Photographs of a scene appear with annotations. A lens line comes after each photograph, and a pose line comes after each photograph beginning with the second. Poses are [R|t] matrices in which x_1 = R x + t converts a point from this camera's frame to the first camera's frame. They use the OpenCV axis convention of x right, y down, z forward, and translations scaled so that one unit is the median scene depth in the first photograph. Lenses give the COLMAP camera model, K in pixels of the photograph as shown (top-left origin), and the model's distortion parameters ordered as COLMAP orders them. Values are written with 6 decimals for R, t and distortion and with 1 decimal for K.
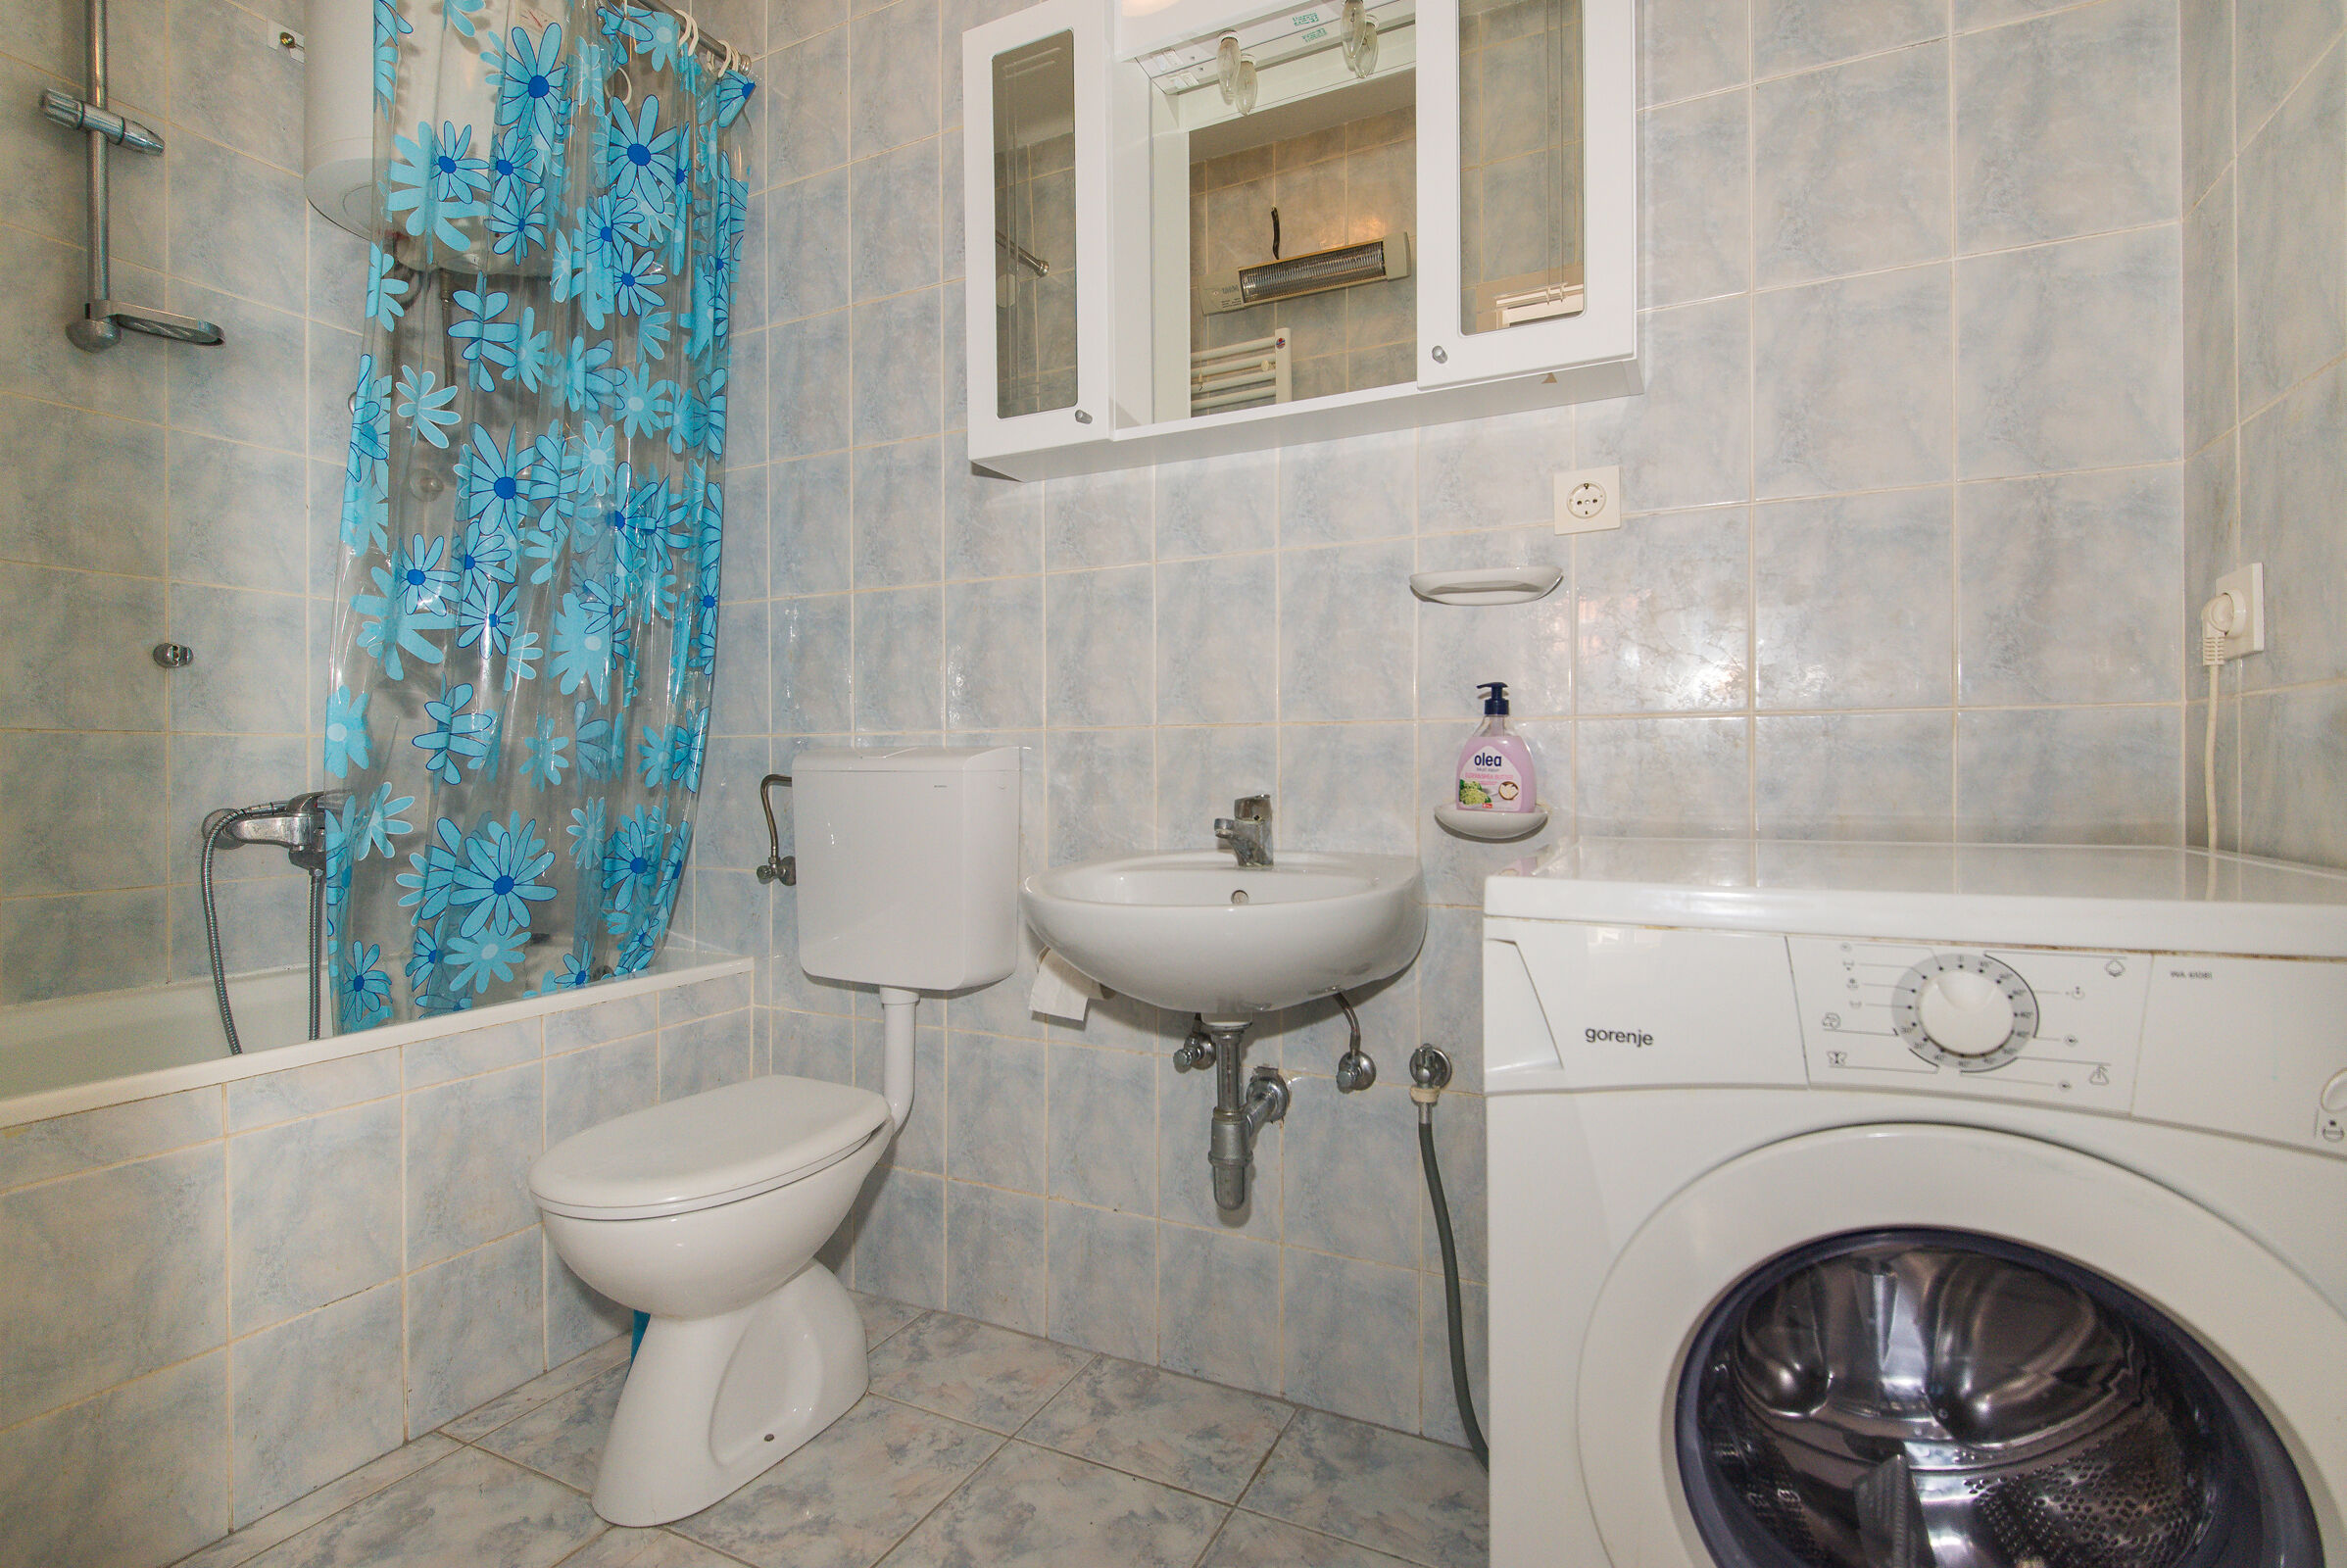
lens RADIAL K [[1083.7, 0, 1173.5], [0, 1083.7, 784.0], [0, 0, 1]] dist [0.016048, -0.022361]
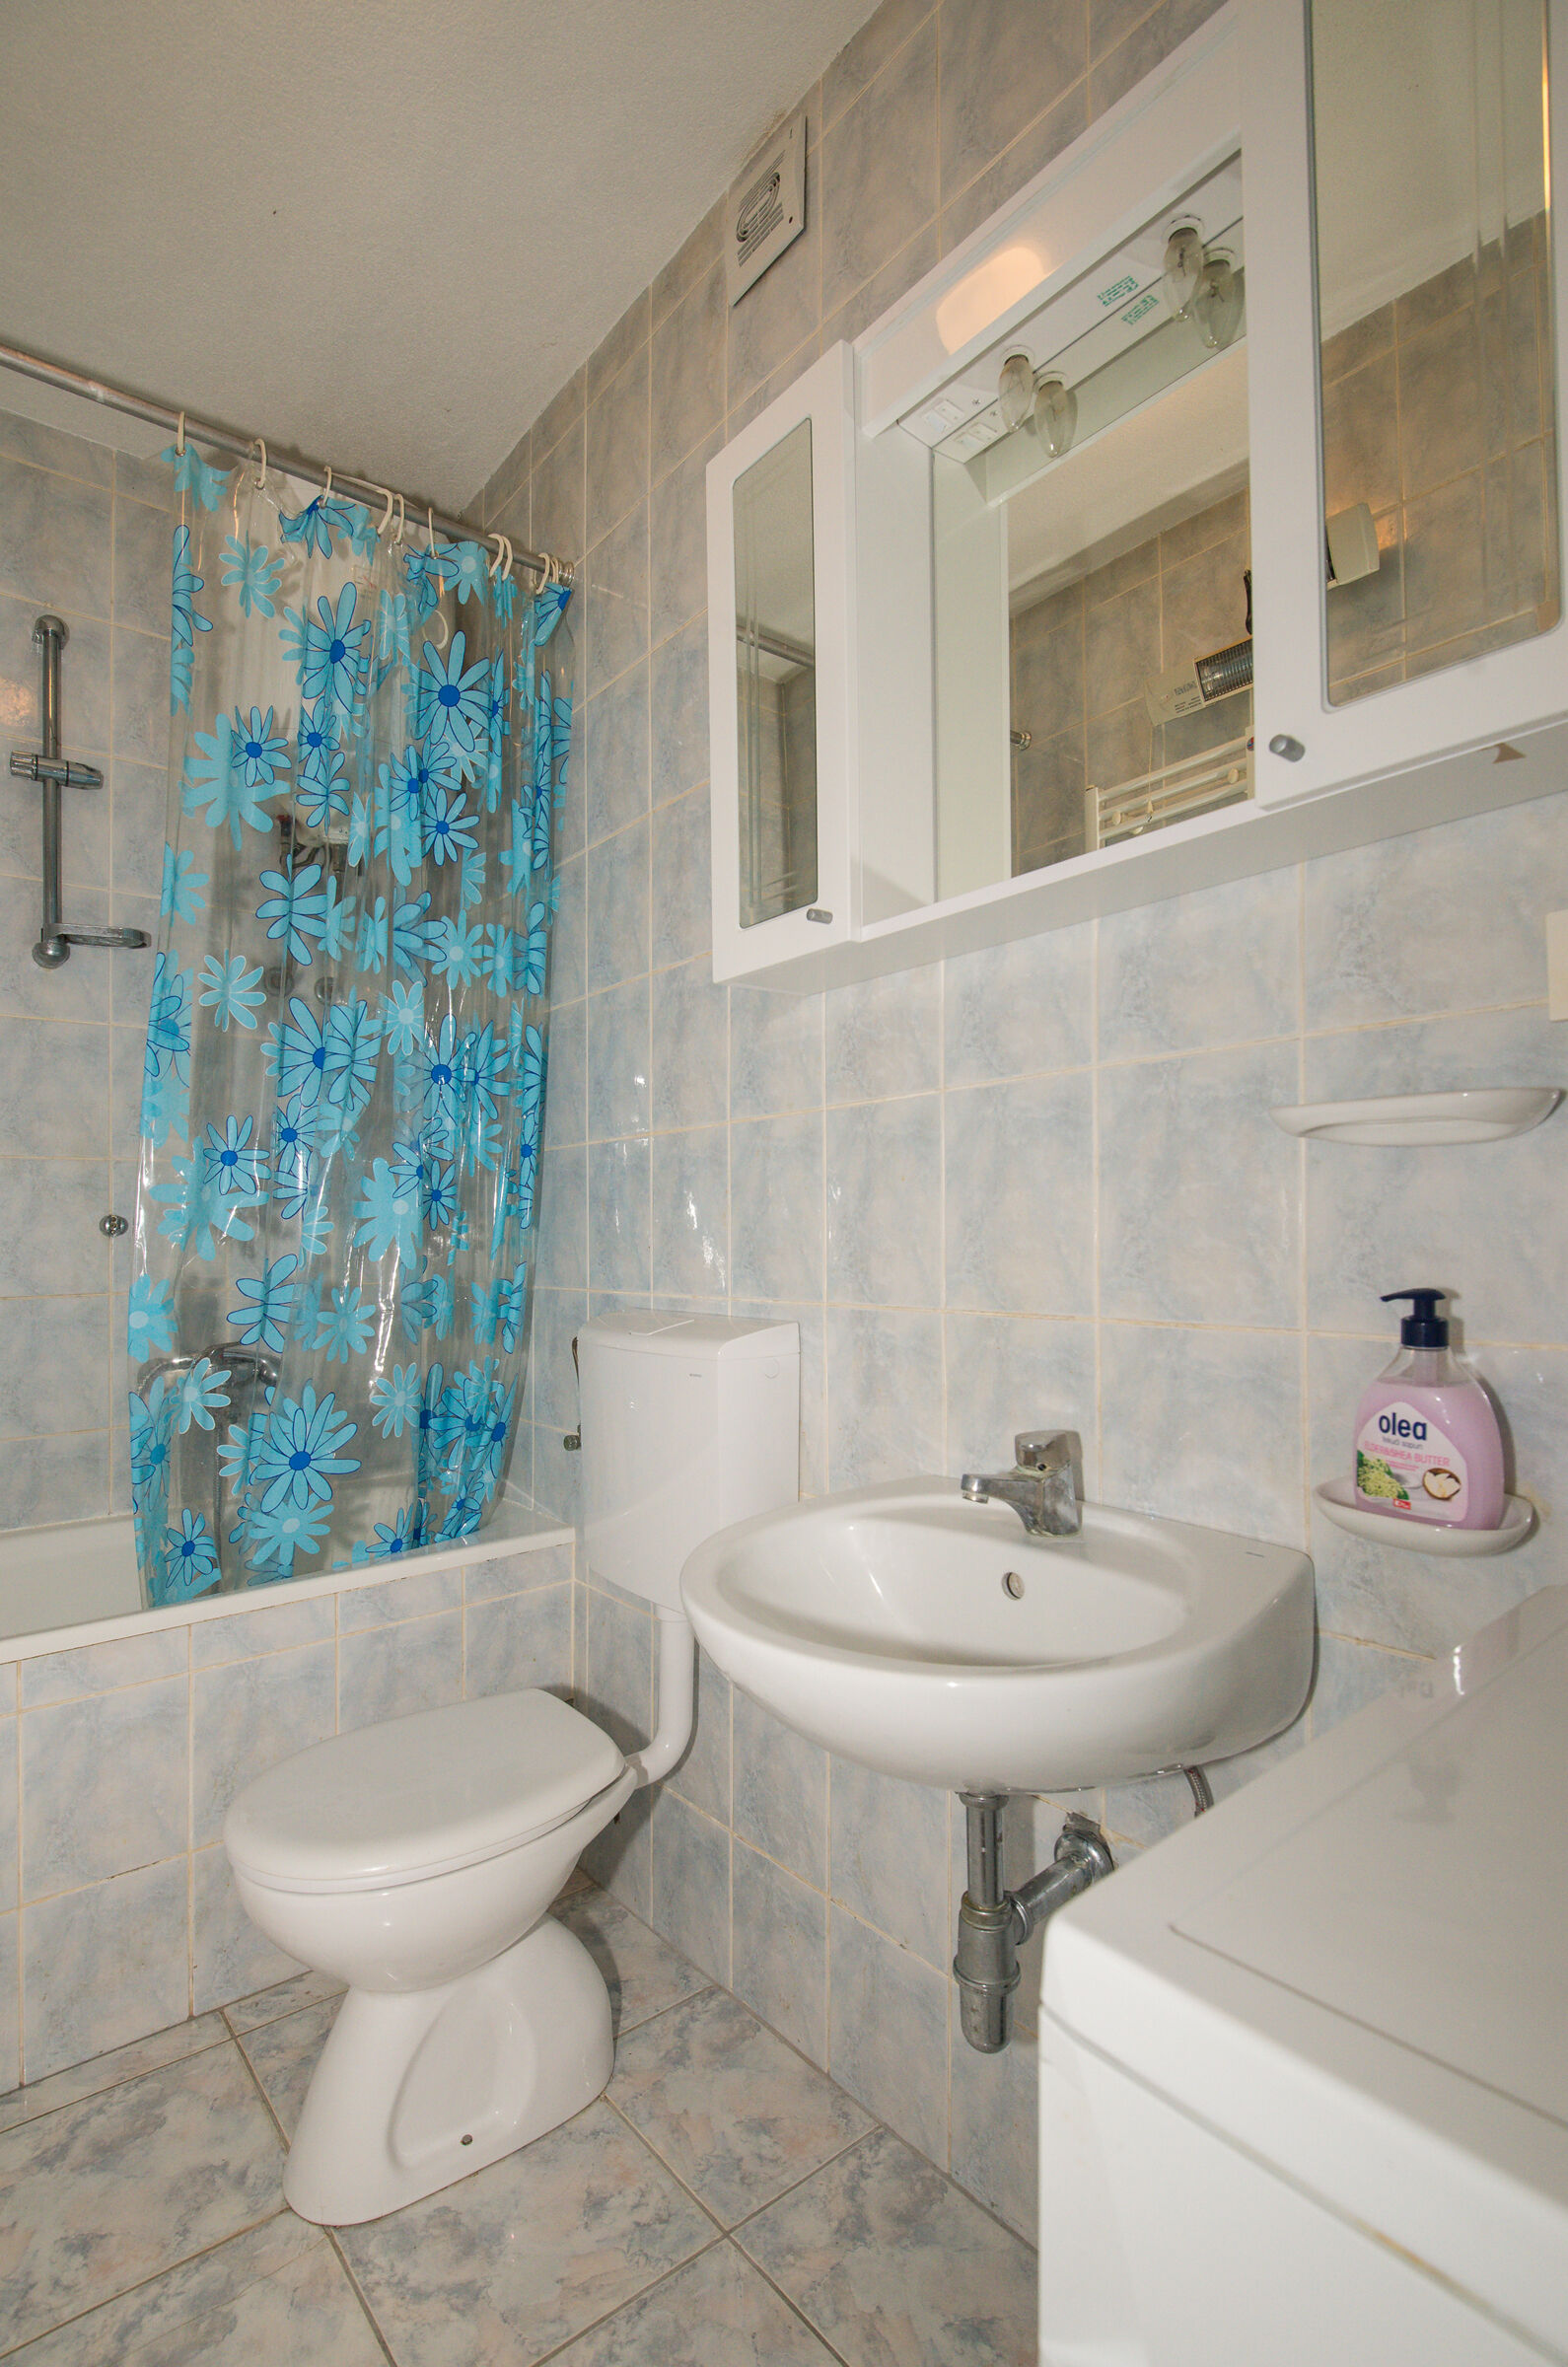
lens RADIAL K [[1085.8, 0, 758.2], [0, 1085.8, 1237.0], [0, 0, 1]] dist [0.012844, -0.016629]
pose [[0.901333, -0.009296, -0.433026, 0.193673], [0.008904, 0.999956, -0.002932, -0.103377], [0.433035, -0.001213, 0.901376, 0.273767]]
